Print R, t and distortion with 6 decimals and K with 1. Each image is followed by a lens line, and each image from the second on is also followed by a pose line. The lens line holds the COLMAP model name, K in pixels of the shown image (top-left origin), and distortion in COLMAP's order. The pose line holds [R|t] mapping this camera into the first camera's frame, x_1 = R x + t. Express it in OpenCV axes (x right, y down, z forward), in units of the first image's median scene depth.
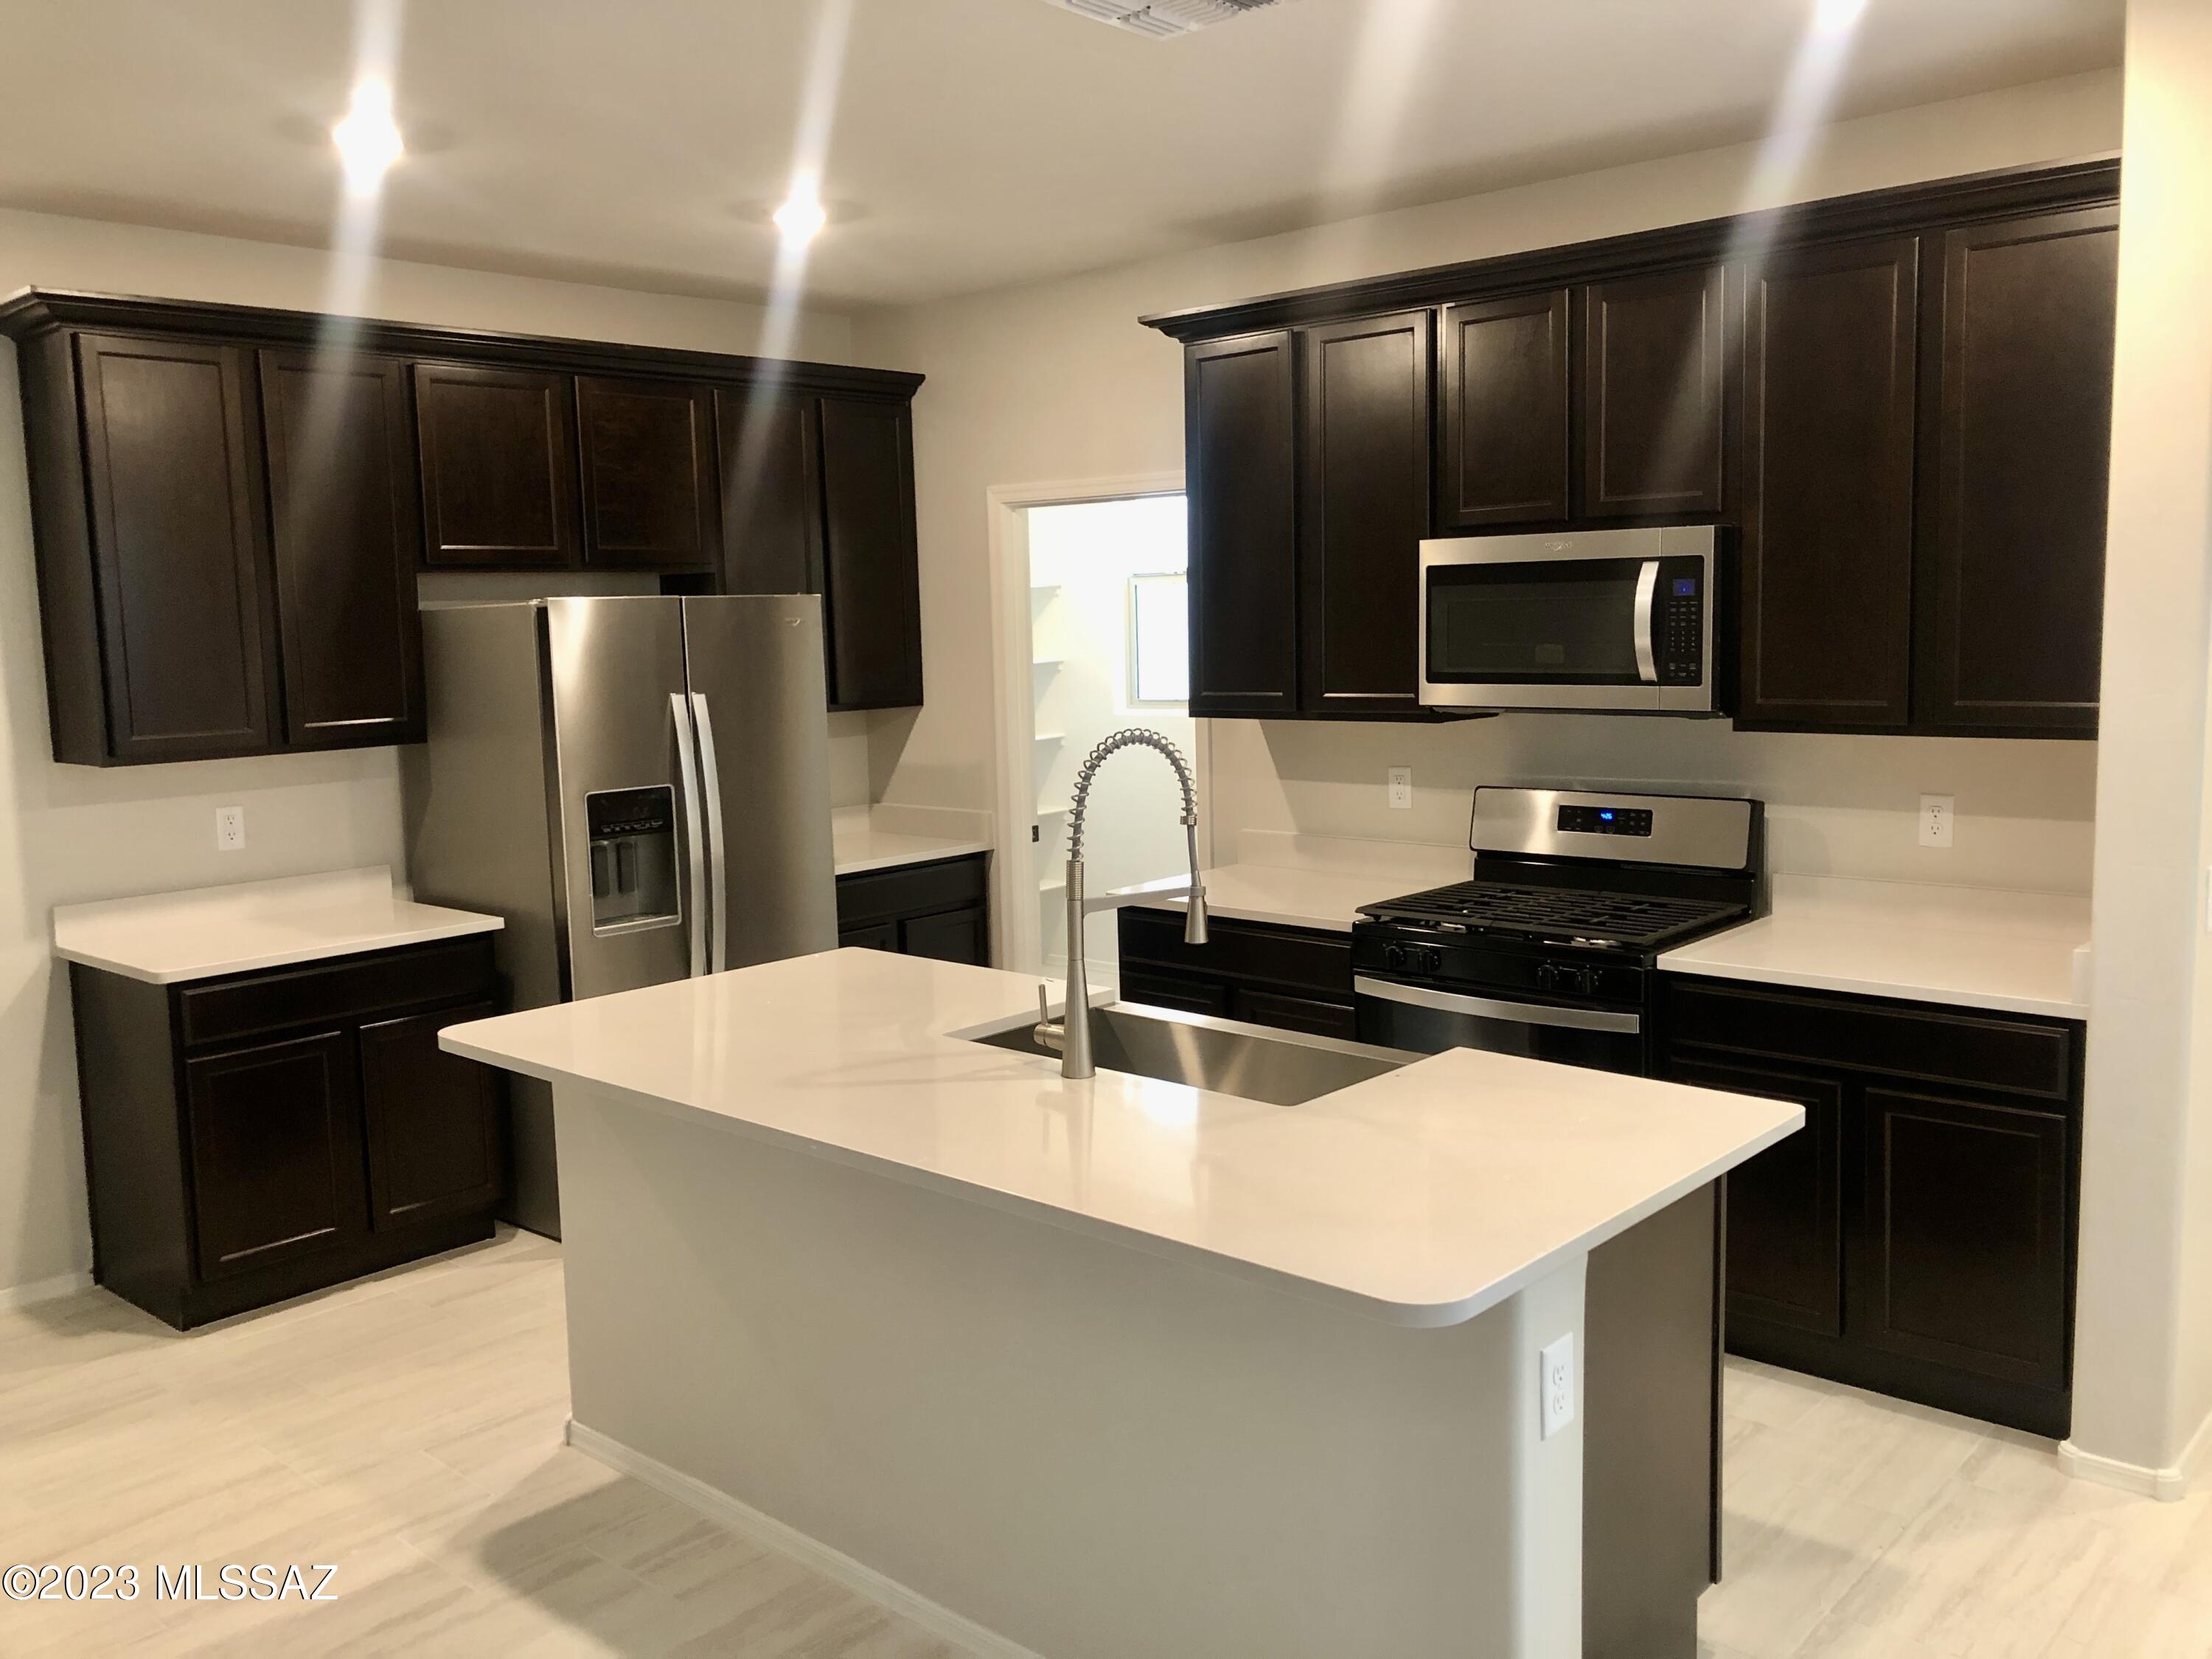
lens RADIAL K [[1836.8, 0, 1104.7], [0, 1836.8, 817.8], [0, 0, 1]] dist [0.094953, -0.149977]
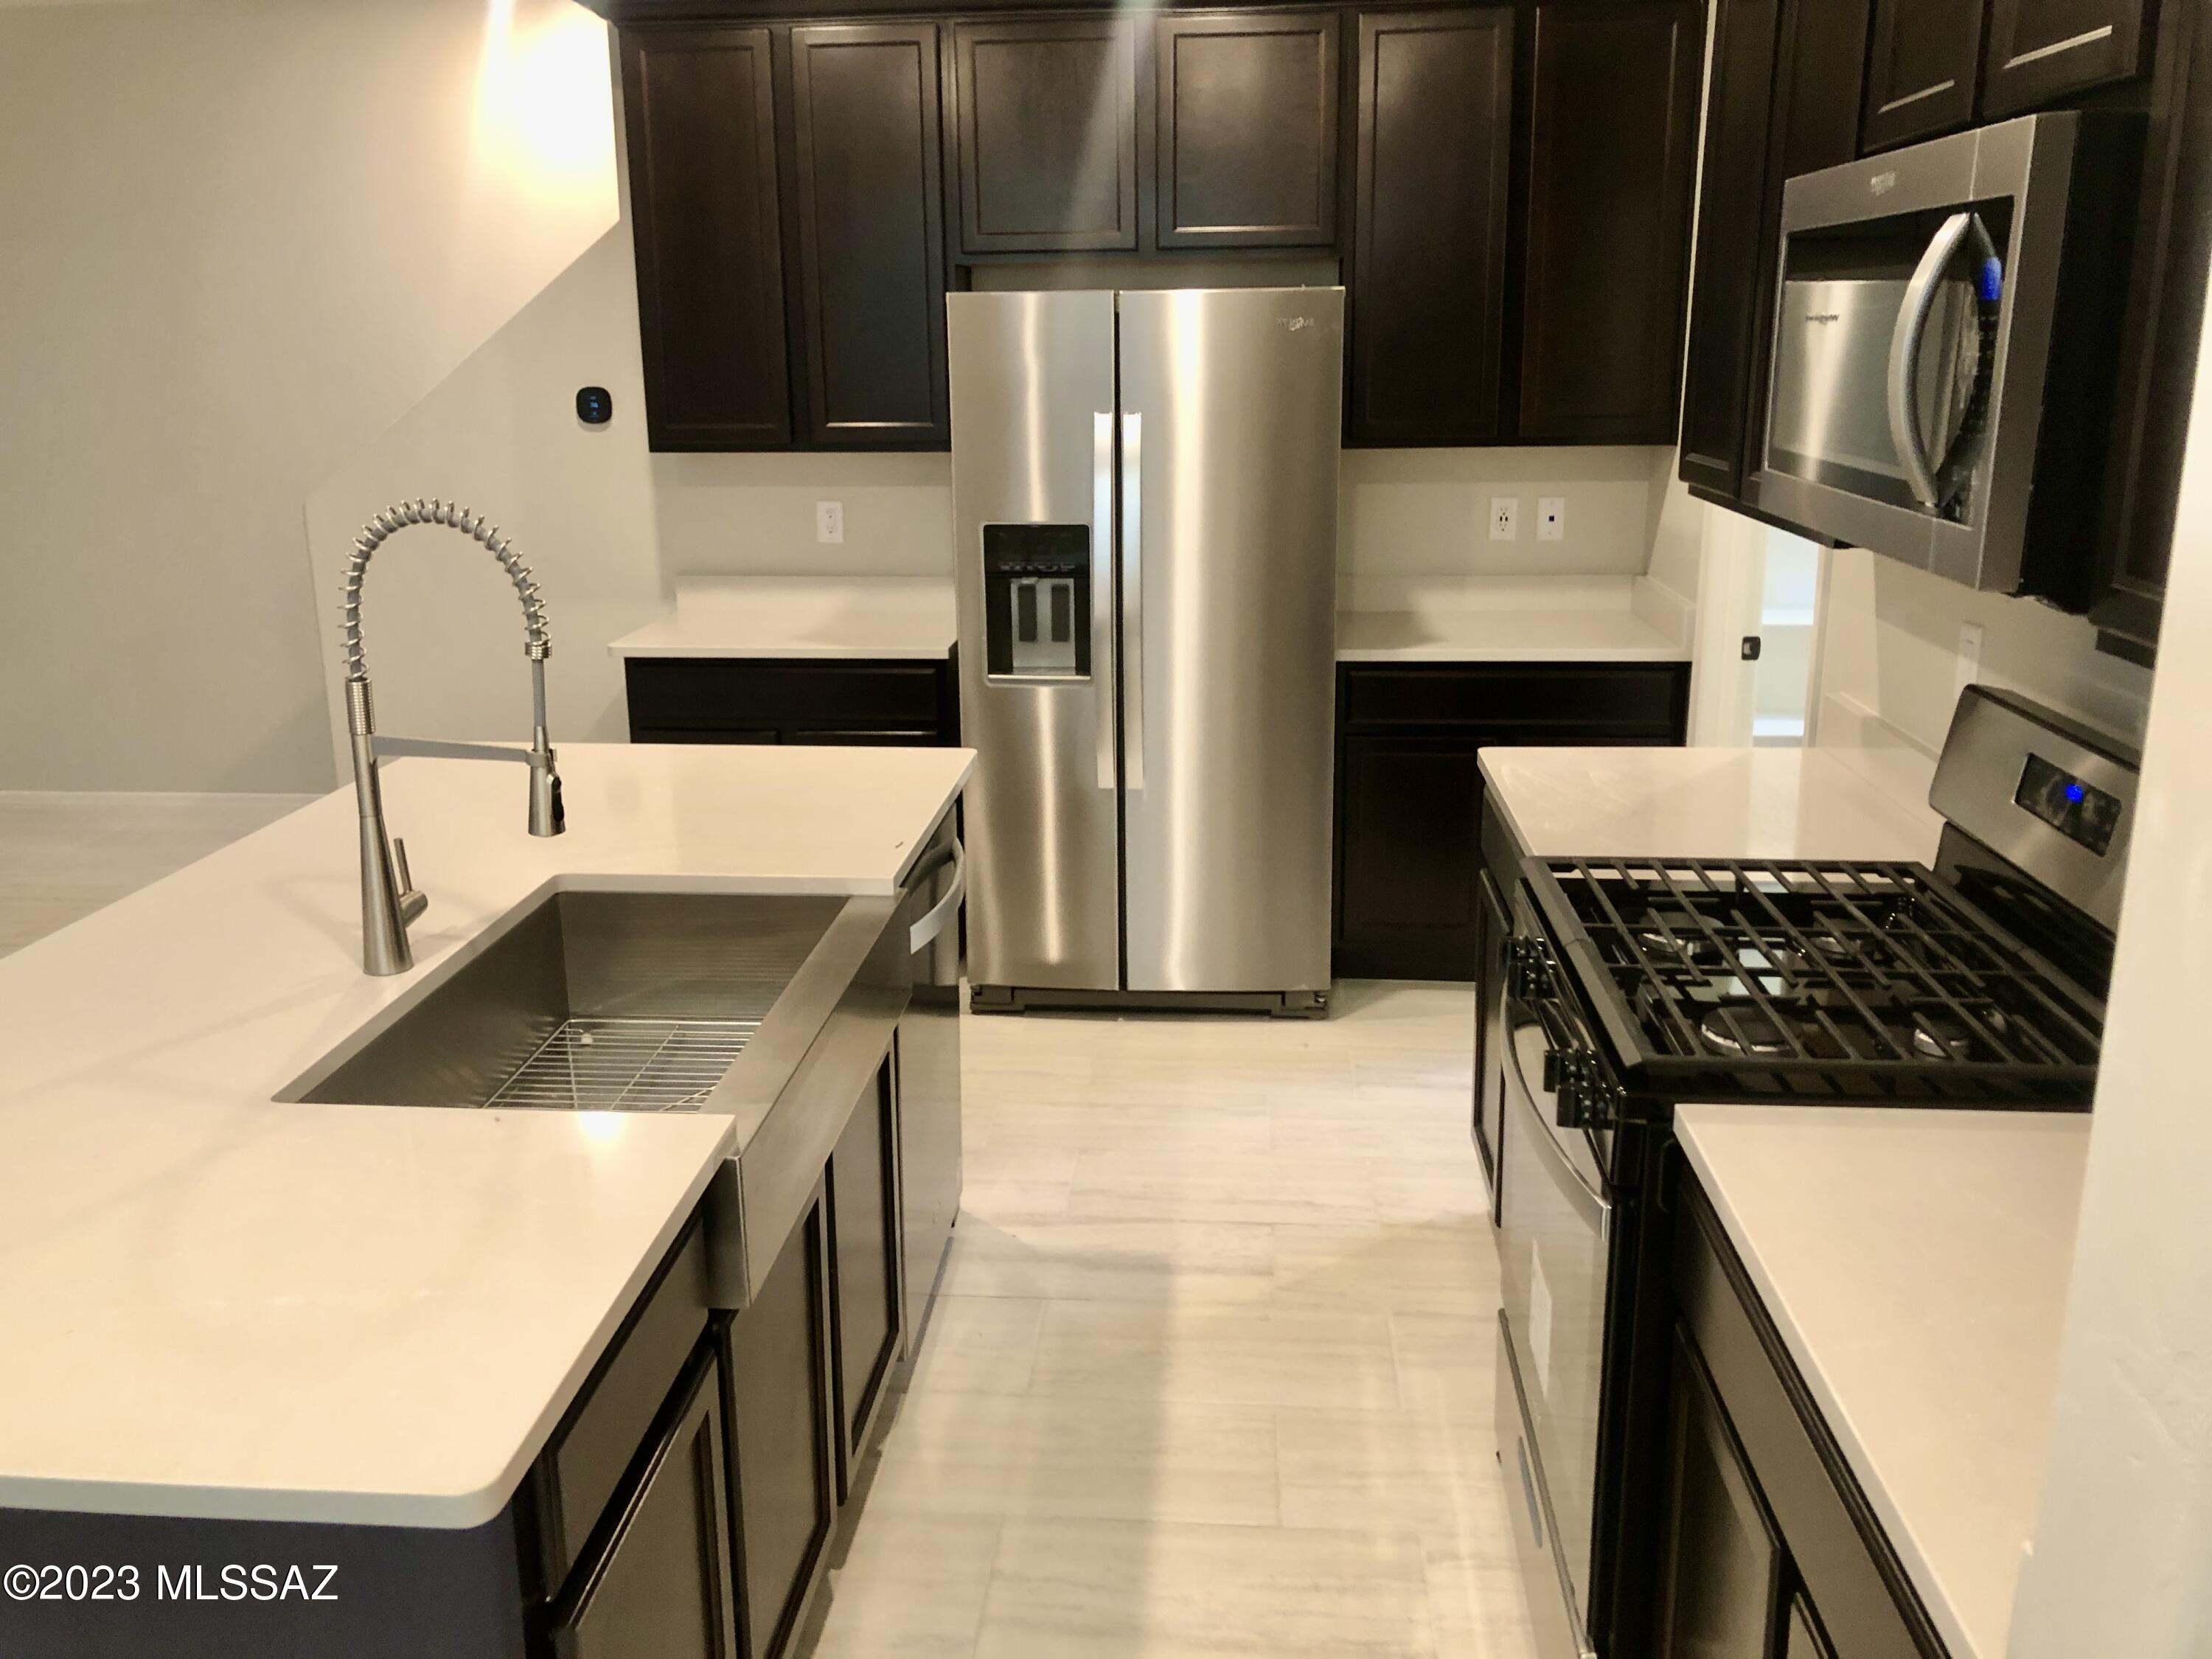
lens RADIAL K [[1831.6, 0, 1072.7], [0, 1831.6, 733.2], [0, 0, 1]] dist [0.235866, -0.003659]
pose [[0.593583, 0.192346, -0.781449, 0.447689], [-0.096978, 0.981038, 0.167809, -0.065516], [0.798908, -0.023825, 0.600981, 0.485233]]
